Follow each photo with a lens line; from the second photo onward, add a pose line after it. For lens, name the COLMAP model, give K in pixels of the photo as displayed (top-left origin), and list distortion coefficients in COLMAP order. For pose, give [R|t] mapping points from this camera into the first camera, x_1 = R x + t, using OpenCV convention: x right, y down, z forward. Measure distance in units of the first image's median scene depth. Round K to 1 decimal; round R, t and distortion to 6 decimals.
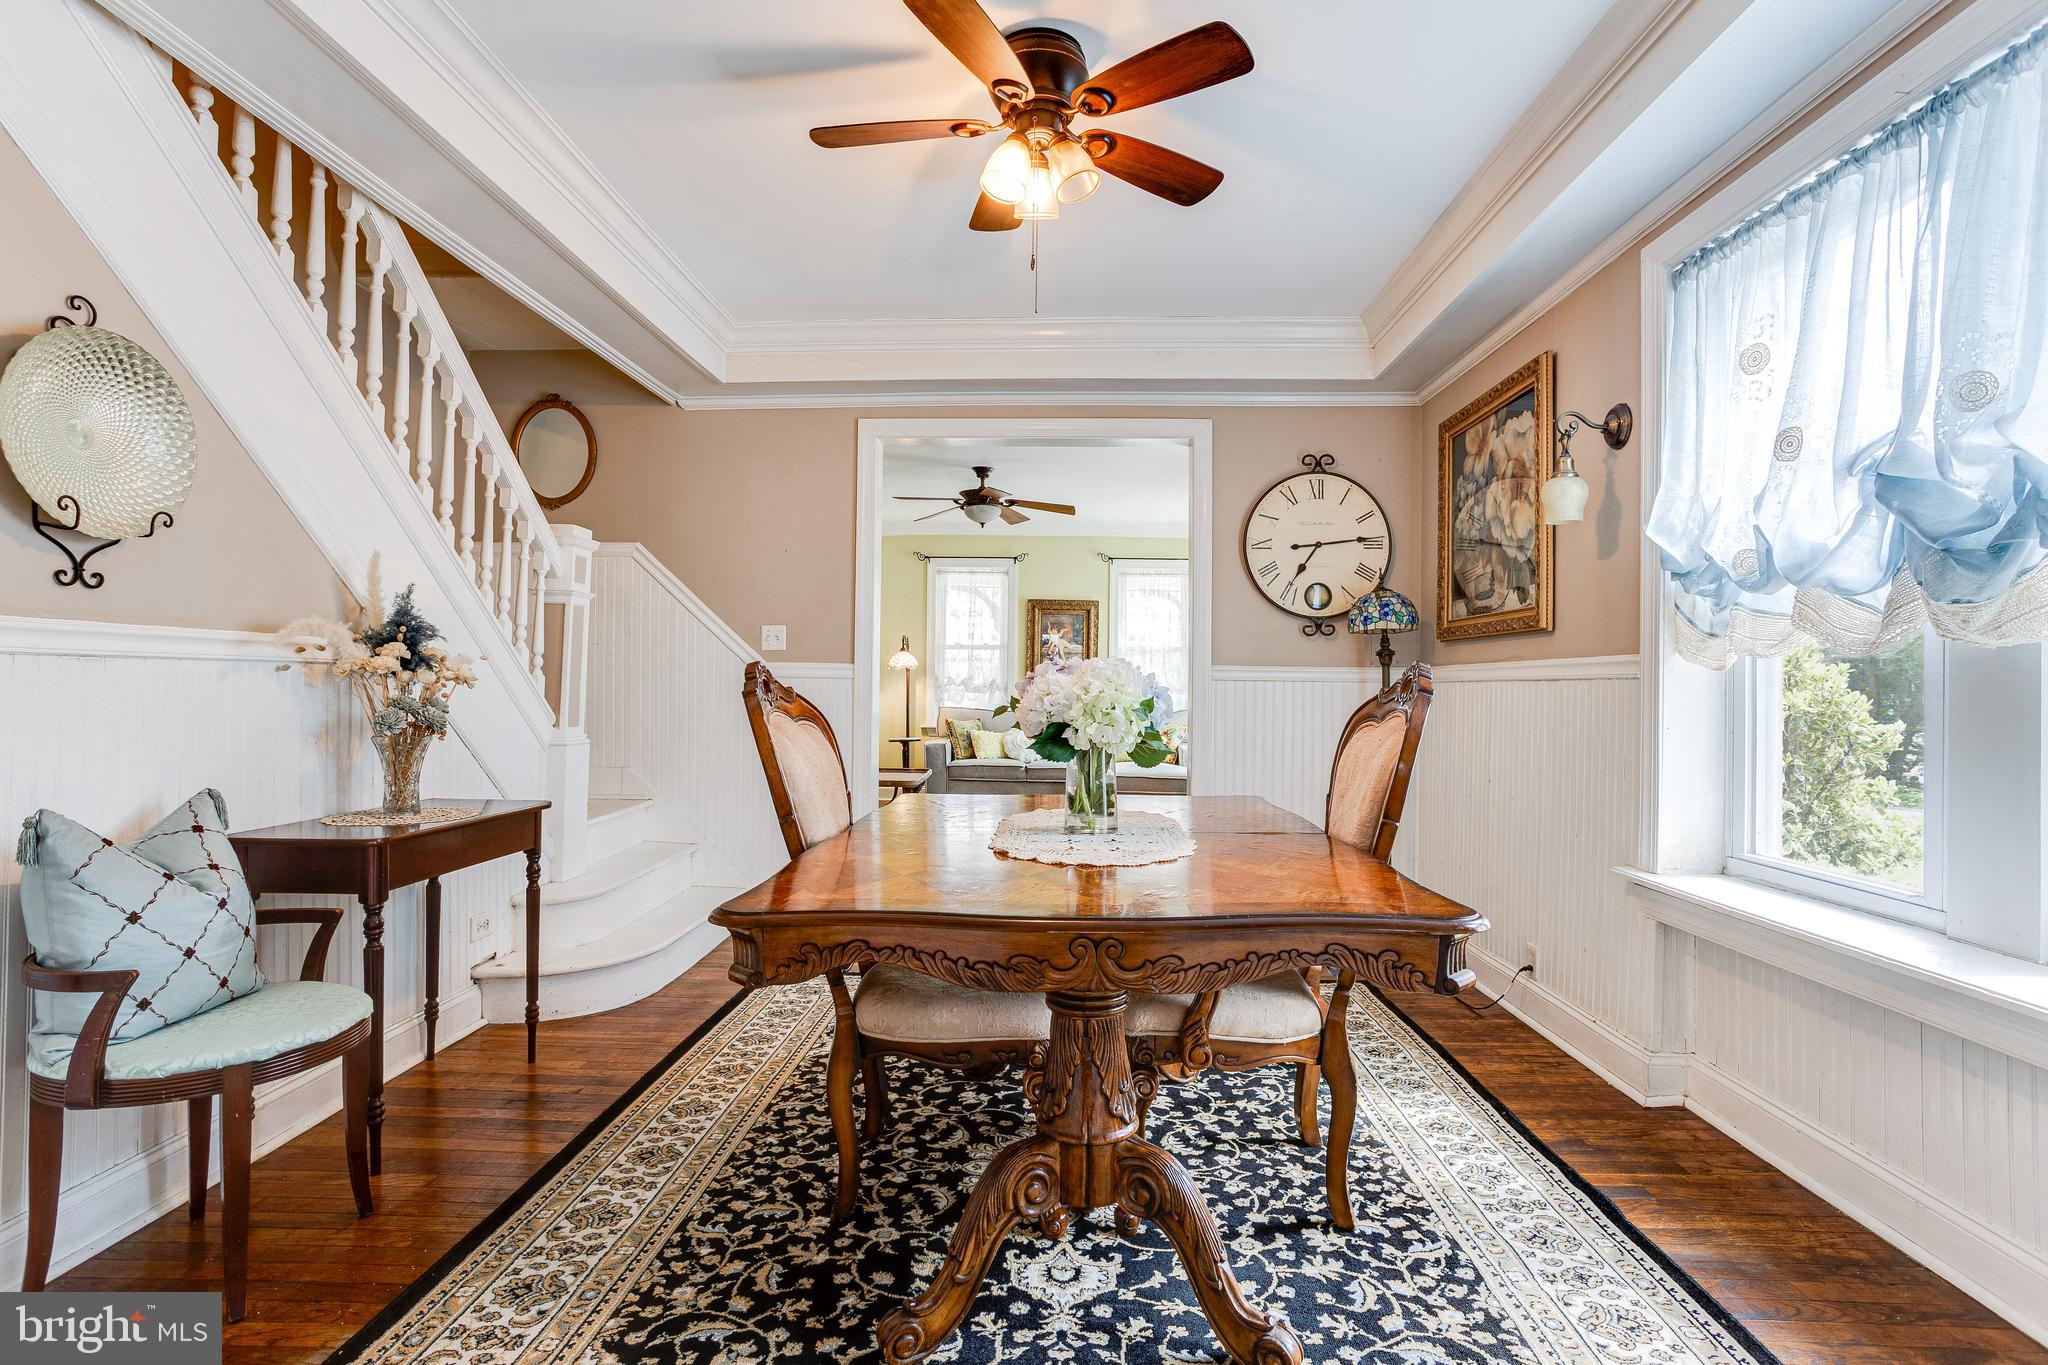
lens RADIAL K [[990.3, 0, 1032.7], [0, 990.3, 684.6], [0, 0, 1]] dist [-0.039536, 0.018268]
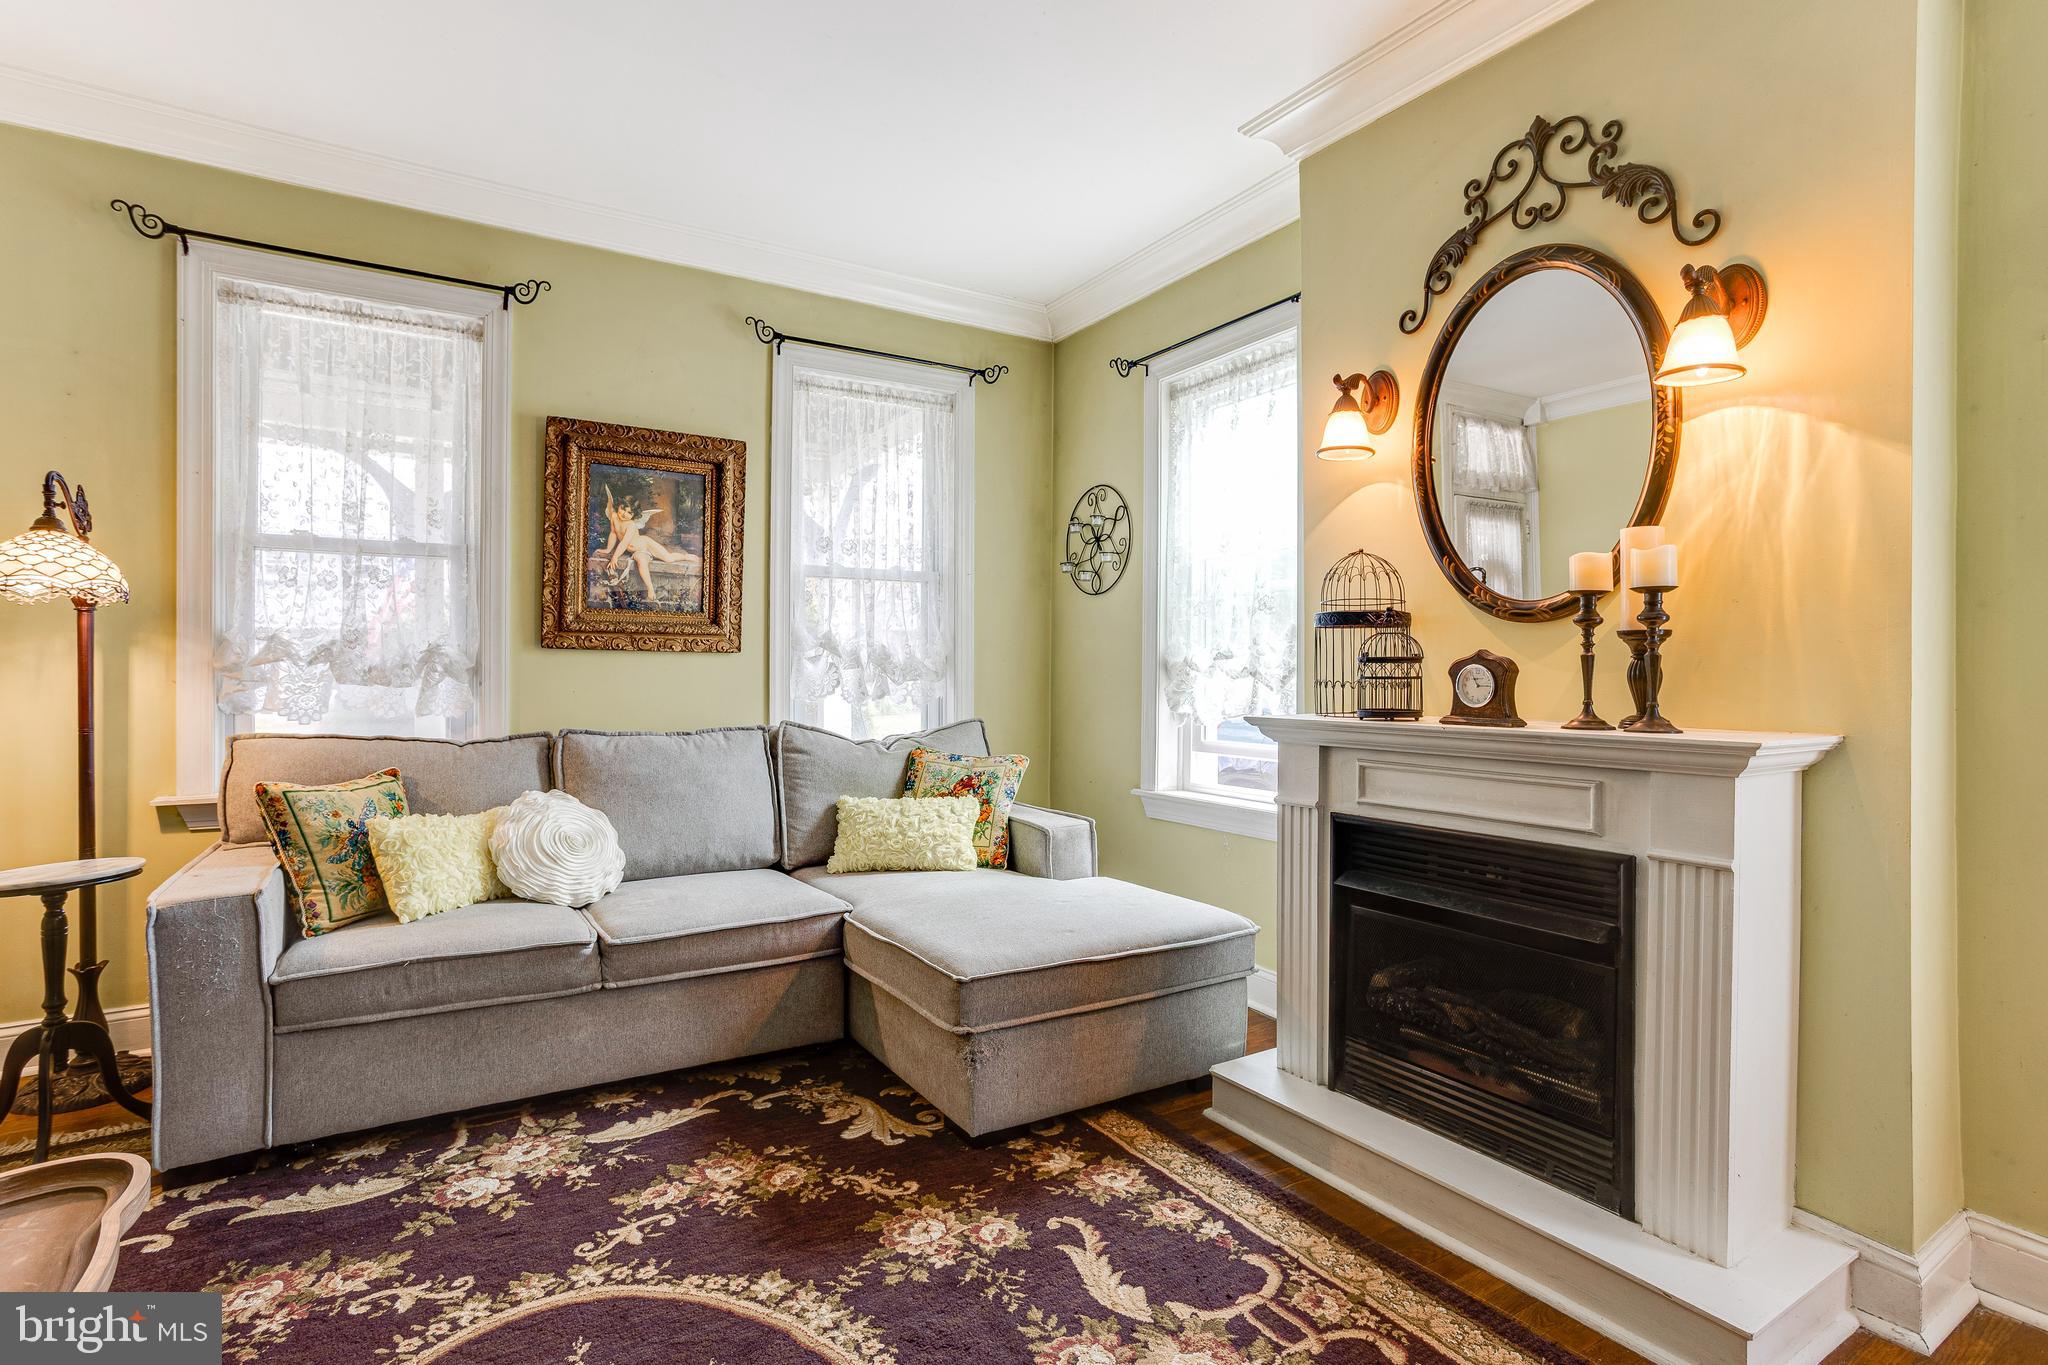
lens RADIAL K [[990.3, 0, 1016.2], [0, 990.3, 665.5], [0, 0, 1]] dist [-0.039536, 0.018268]
pose [[0.837603, -0.003994, 0.546265, -0.201356], [0.002312, 0.999990, 0.003767, 0.003818], [-0.546274, -0.001893, 0.837604, 2.243816]]
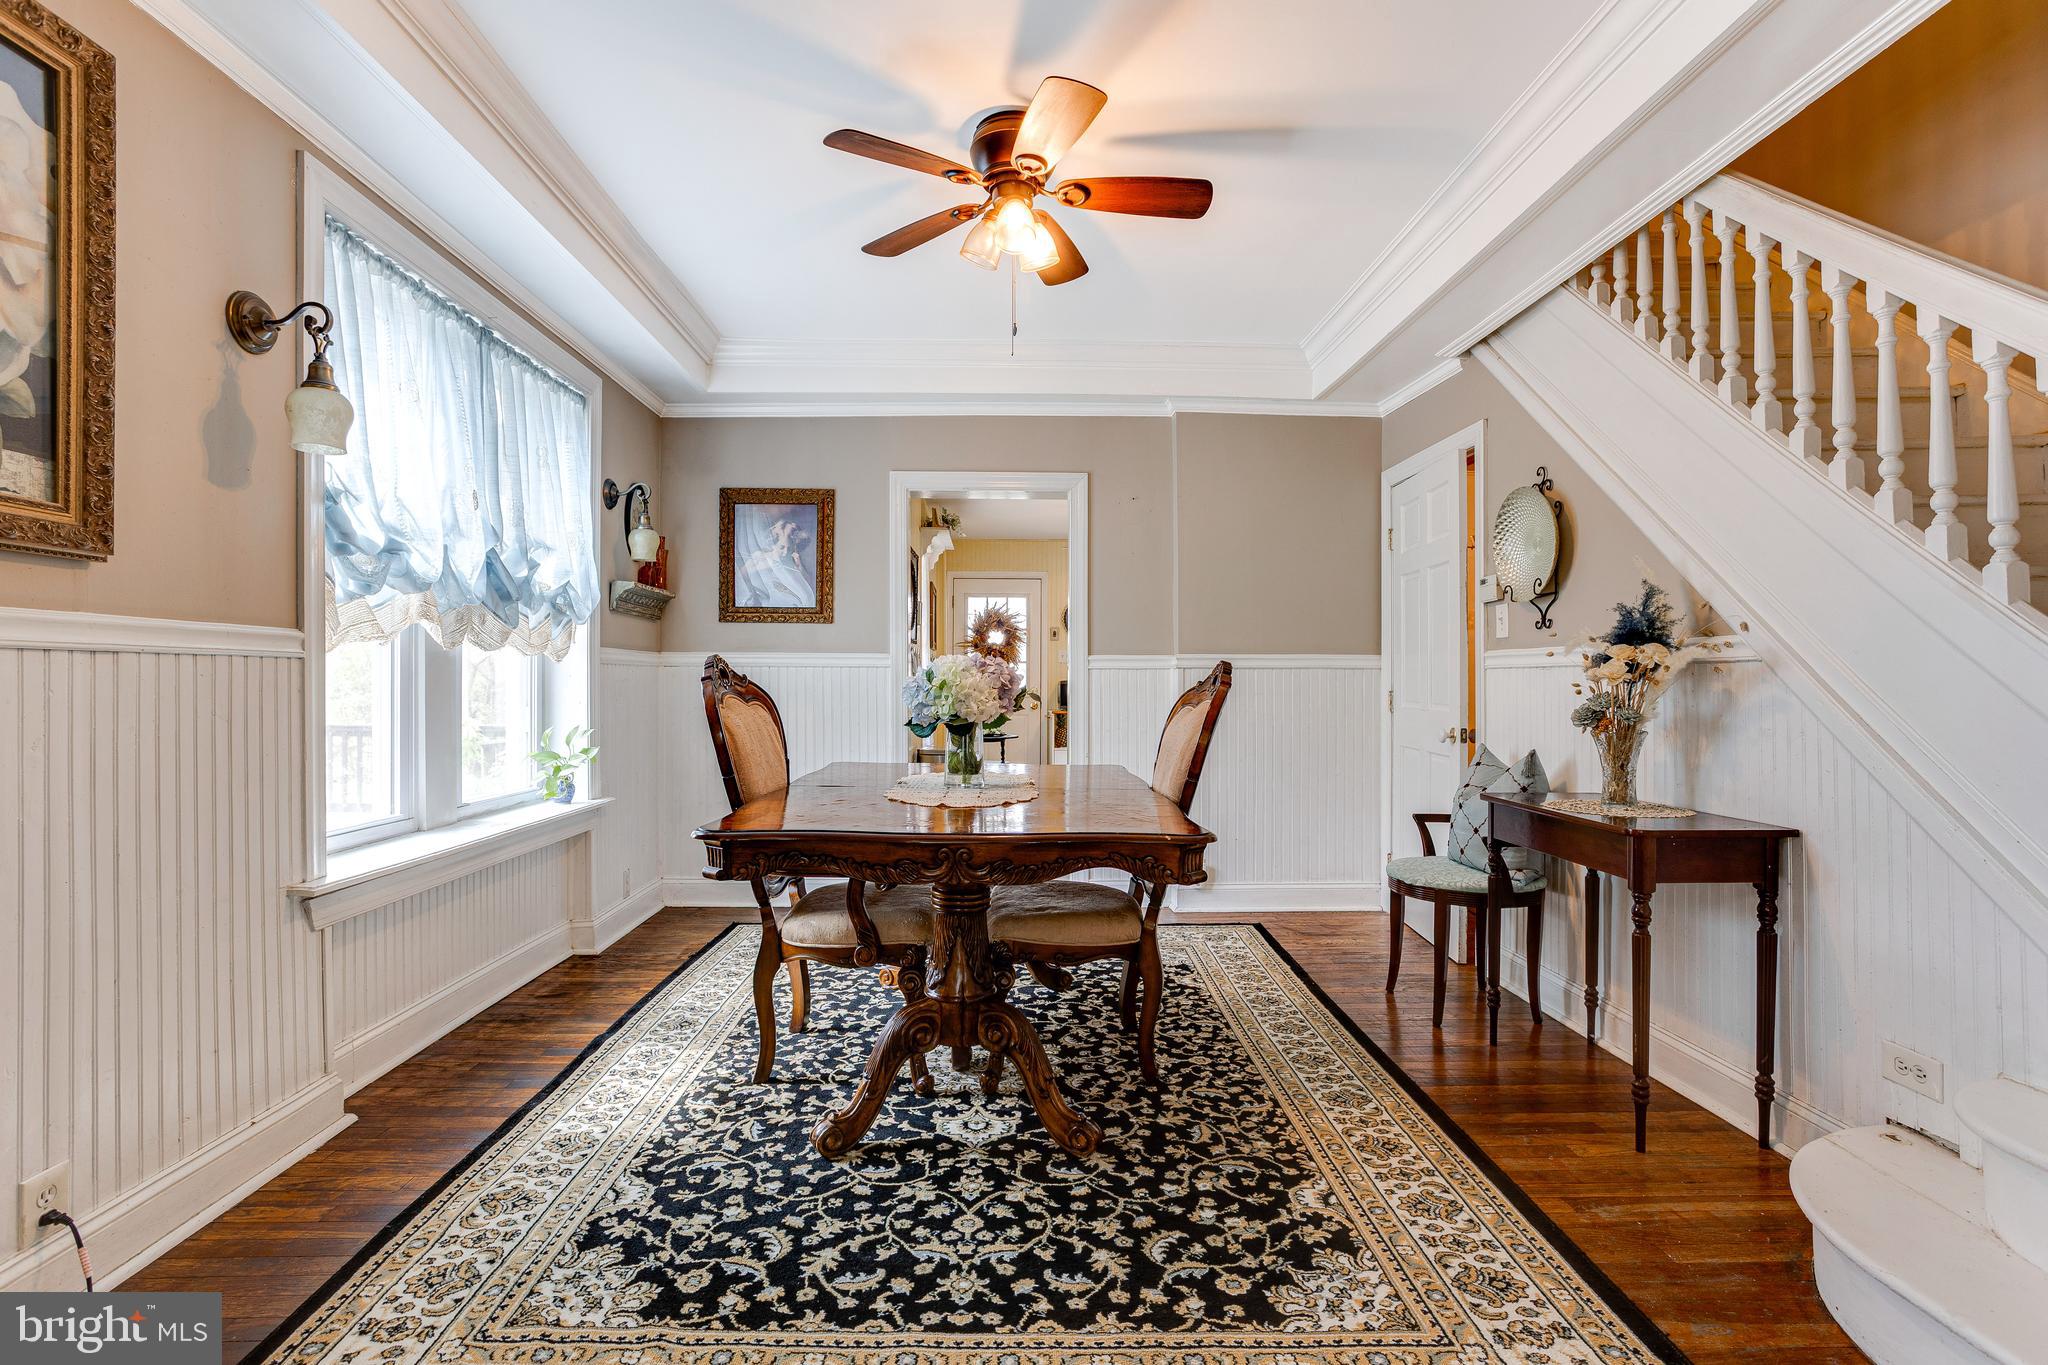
lens RADIAL K [[990.3, 0, 1026.7], [0, 990.3, 685.1], [0, 0, 1]] dist [-0.039536, 0.018268]
pose [[-0.998432, -0.011643, -0.054759, 0.041261], [-0.011540, 0.999931, -0.002189, 0.011947], [0.054781, -0.001553, -0.998497, 1.907787]]
